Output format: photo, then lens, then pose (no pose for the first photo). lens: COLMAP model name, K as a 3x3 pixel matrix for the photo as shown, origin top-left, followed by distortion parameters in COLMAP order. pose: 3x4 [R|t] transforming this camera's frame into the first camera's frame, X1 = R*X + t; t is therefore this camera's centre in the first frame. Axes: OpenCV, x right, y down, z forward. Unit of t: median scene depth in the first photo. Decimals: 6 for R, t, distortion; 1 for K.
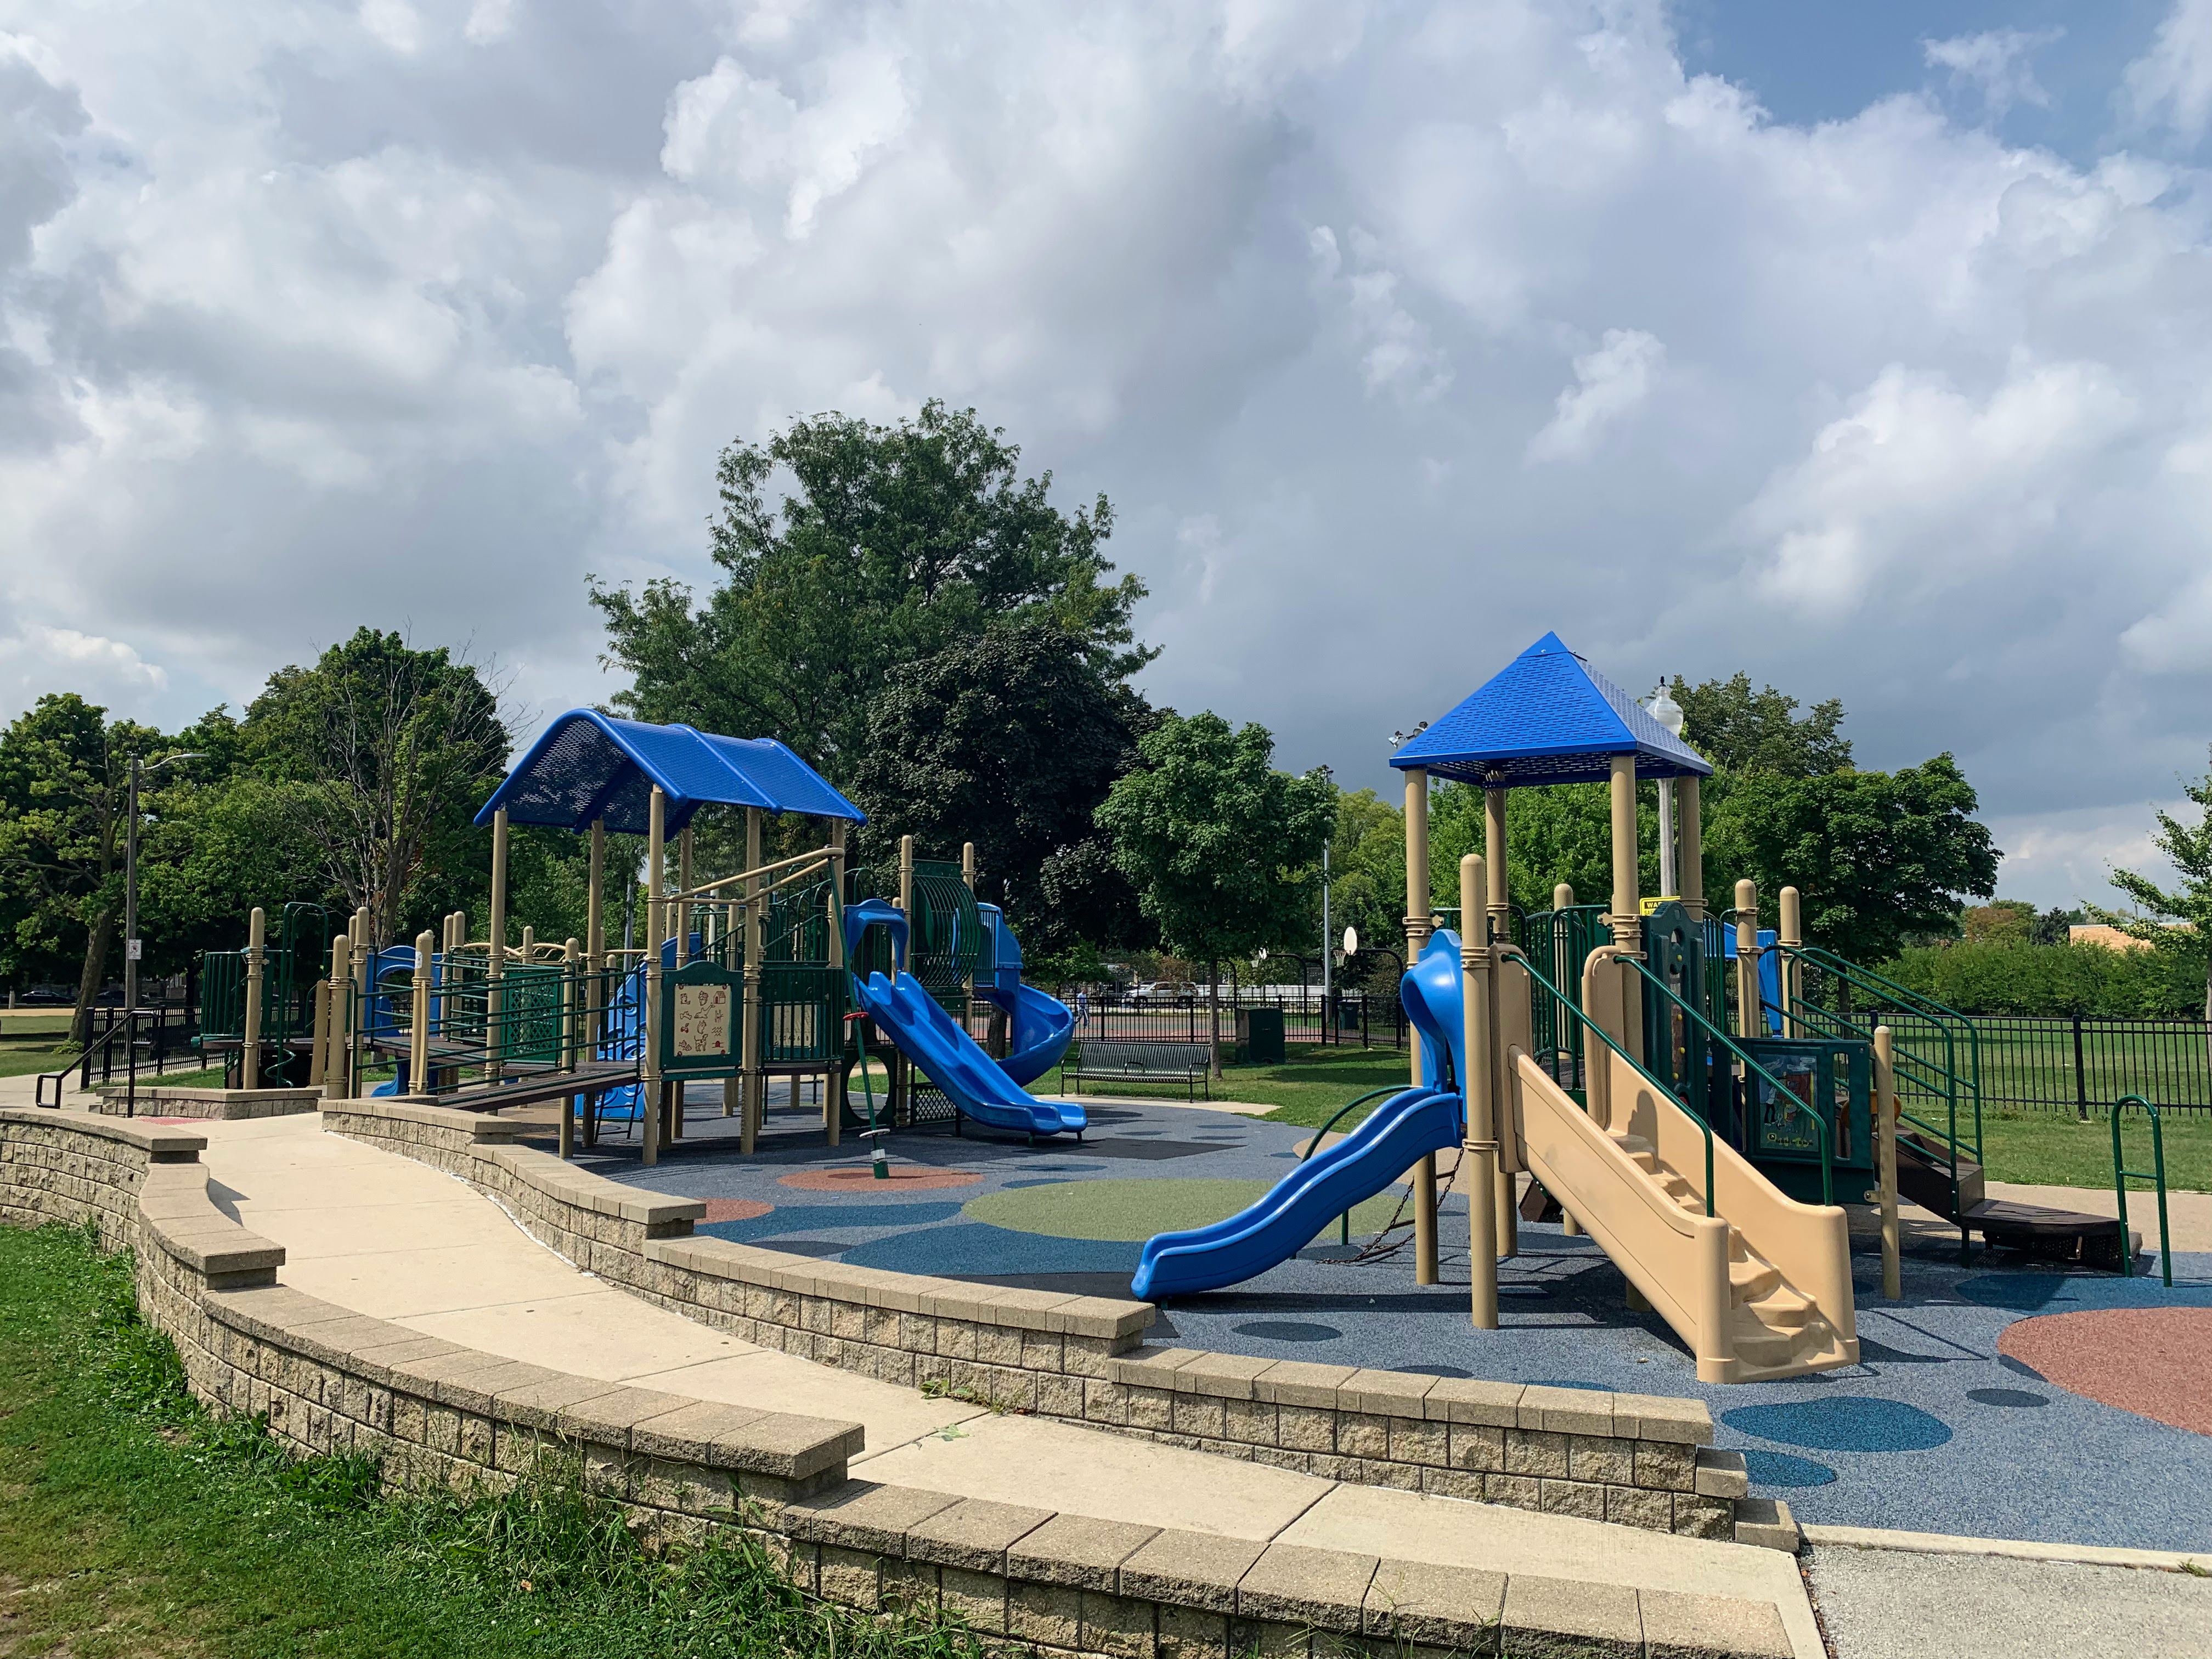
lens RADIAL K [[1700.7, 0, 1095.1], [0, 1700.7, 829.0], [0, 0, 1]] dist [0.036846, -0.039415]
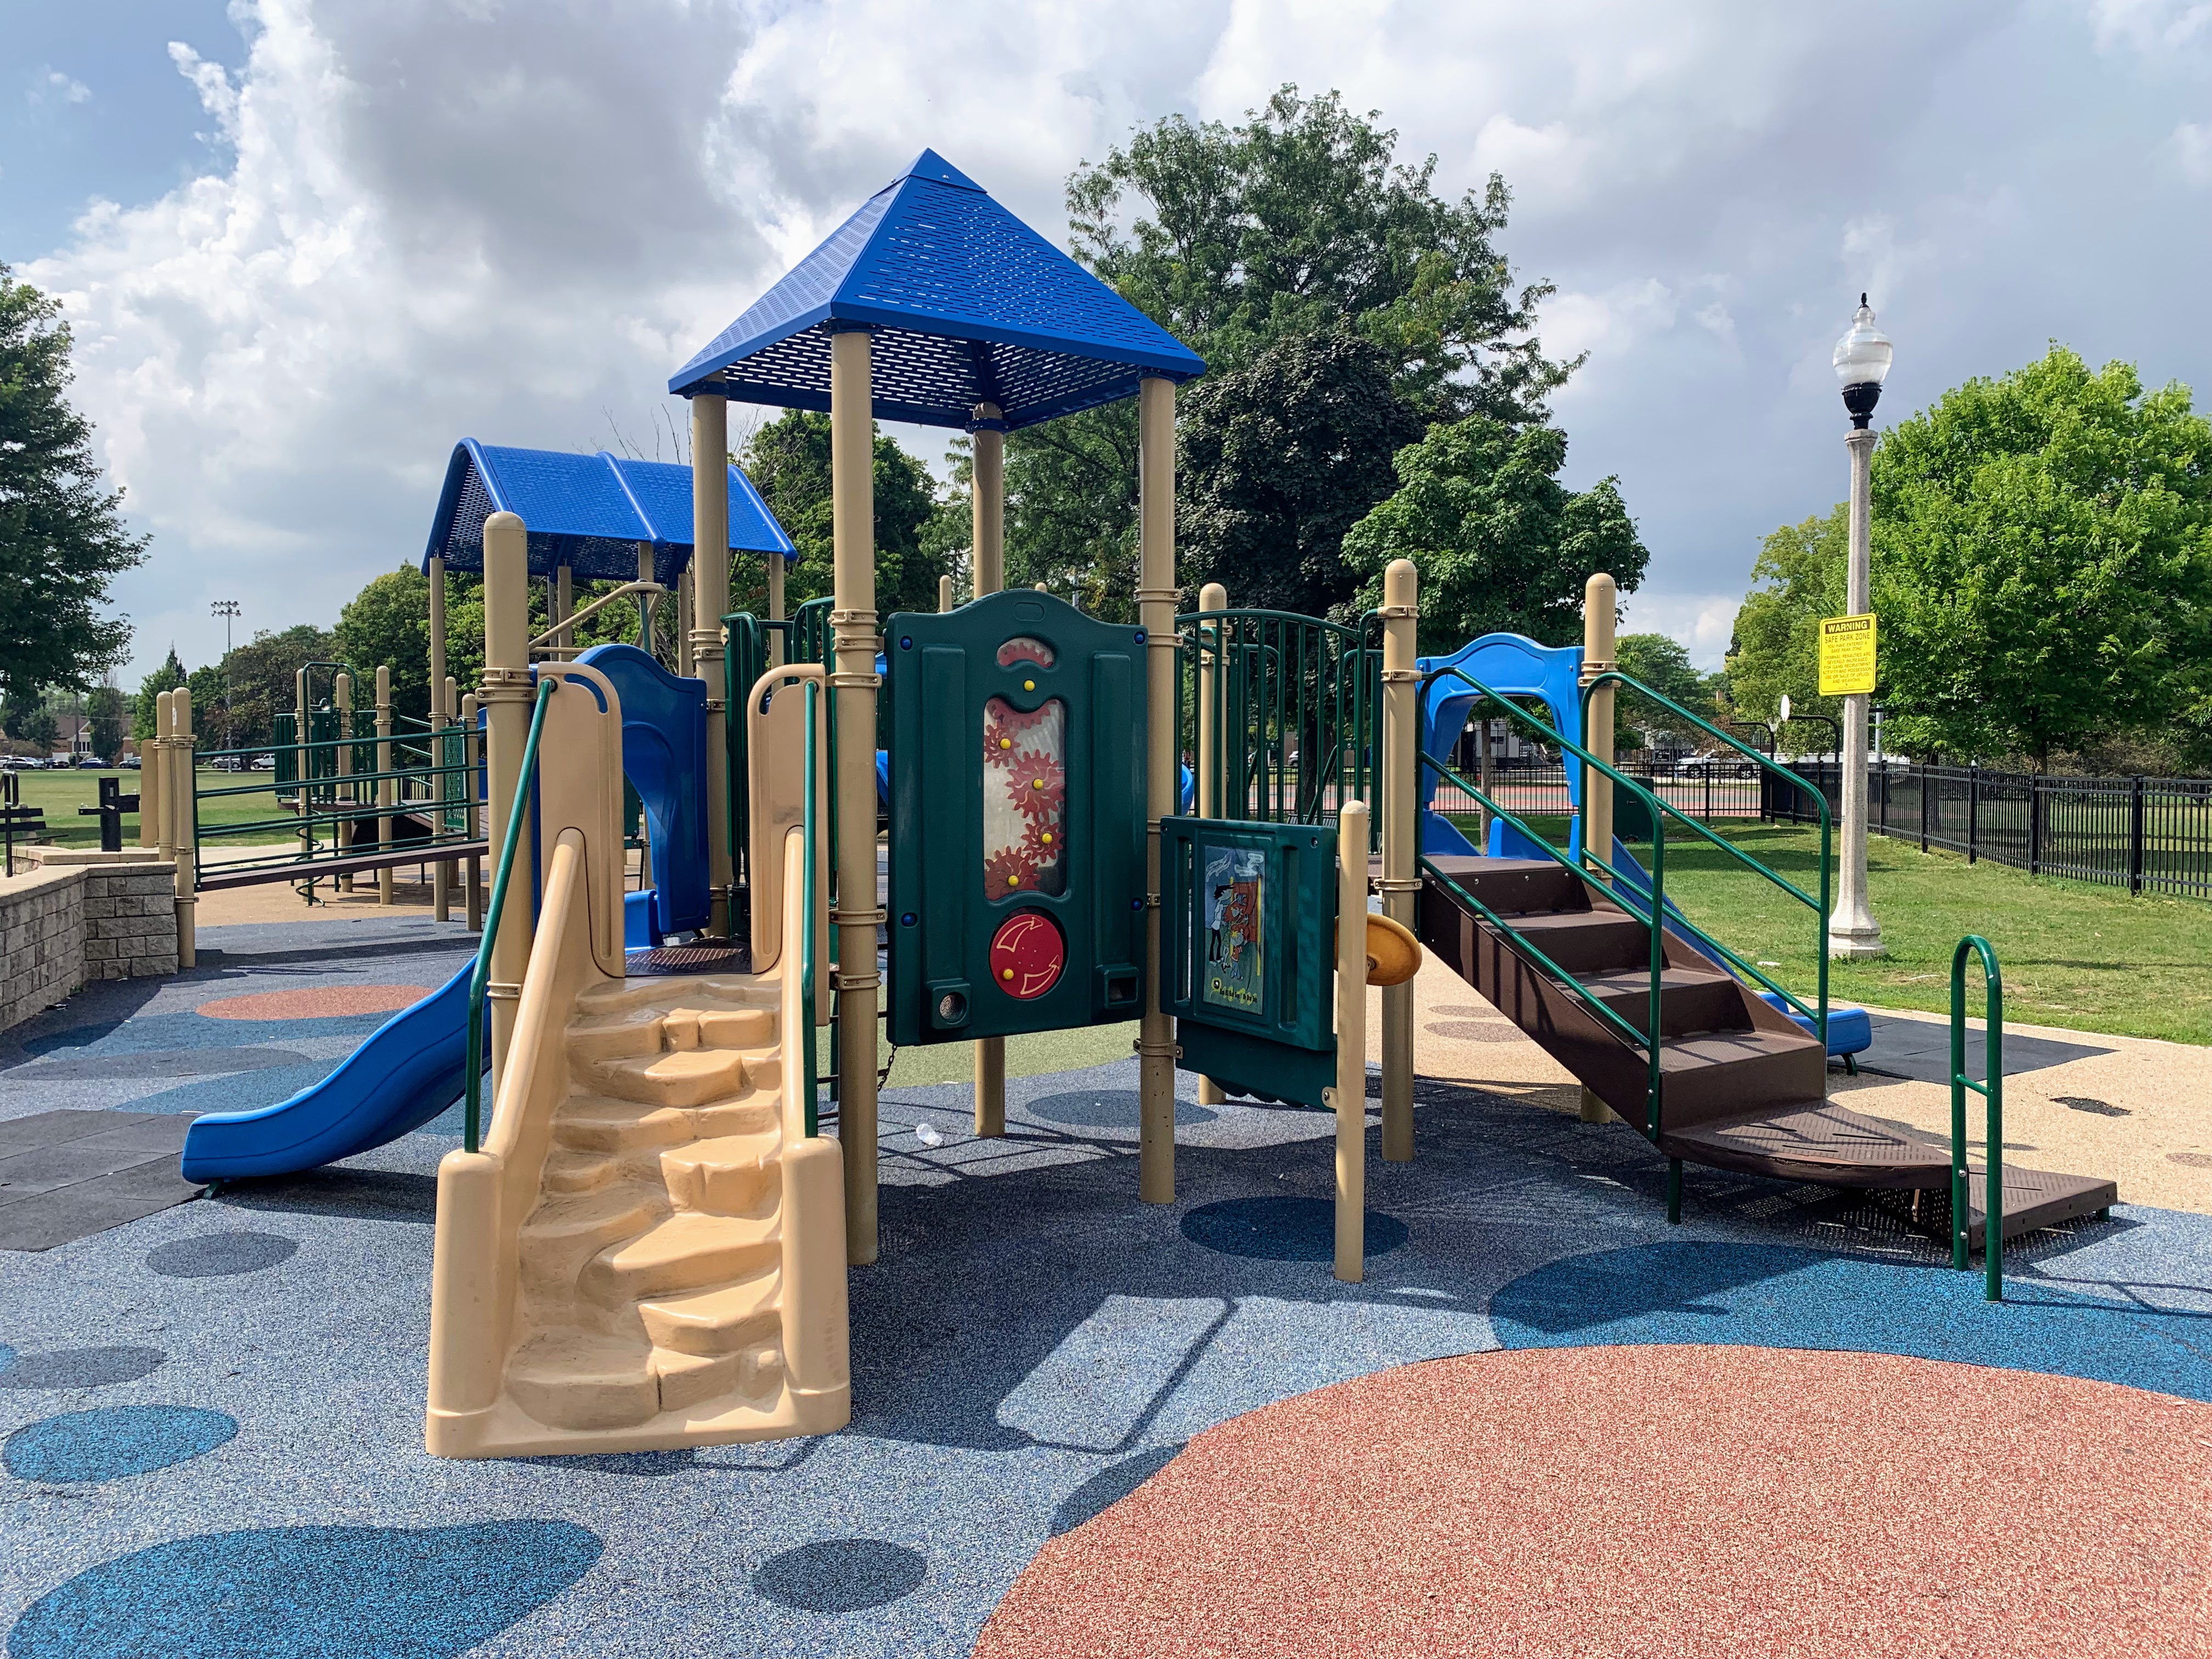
lens RADIAL K [[1700.7, 0, 1116.8], [0, 1700.7, 821.1], [0, 0, 1]] dist [0.036846, -0.039415]
pose [[0.936318, 0.008921, -0.351039, 0.170554], [0.036527, 0.991780, 0.122631, 0.015247], [0.349248, -0.127645, 0.928296, 0.135267]]
